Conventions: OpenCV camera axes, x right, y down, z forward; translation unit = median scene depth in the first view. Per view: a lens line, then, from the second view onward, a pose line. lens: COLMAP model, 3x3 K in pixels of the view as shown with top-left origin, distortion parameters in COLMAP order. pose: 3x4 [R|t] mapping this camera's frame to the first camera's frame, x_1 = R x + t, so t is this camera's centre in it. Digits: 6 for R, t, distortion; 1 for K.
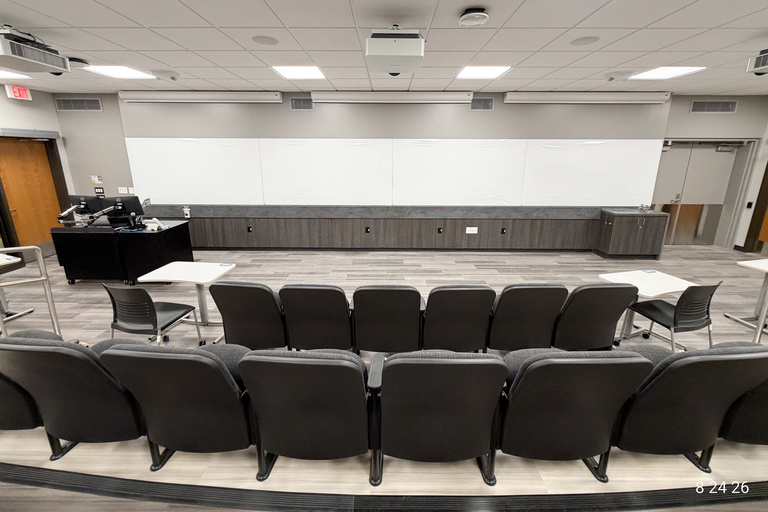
lens RADIAL K [[329.4, 0, 385.4], [0, 329.4, 238.5], [0, 0, 1]] dist [0.001583, 0.000215]
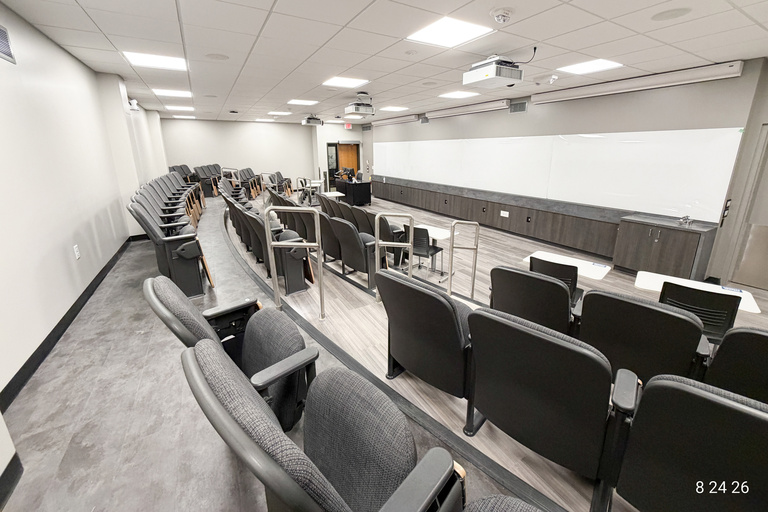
lens RADIAL K [[305.7, 0, 387.3], [0, 305.7, 234.0], [0, 0, 1]] dist [0.000840, 0.000081]
pose [[0.517337, 0.223926, -0.825966, 0.982610], [-0.203977, 0.969608, 0.135109, -0.017279], [0.831117, 0.098581, 0.547290, 0.048618]]
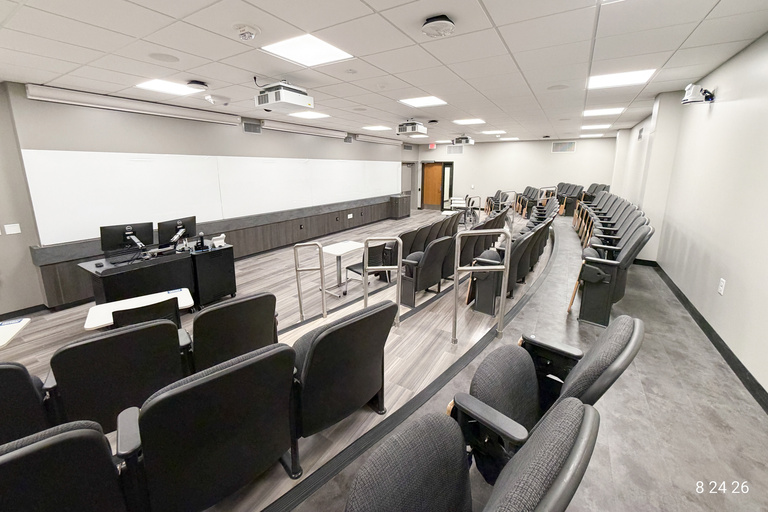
lens RADIAL K [[308.9, 0, 383.5], [0, 308.9, 223.2], [0, 0, 1]] dist [0.000248, 0.000040]
pose [[0.521519, -0.156032, 0.838851, -0.922230], [0.213618, 0.975704, 0.048679, -0.030209], [-0.826066, 0.153807, 0.542180, 0.060808]]
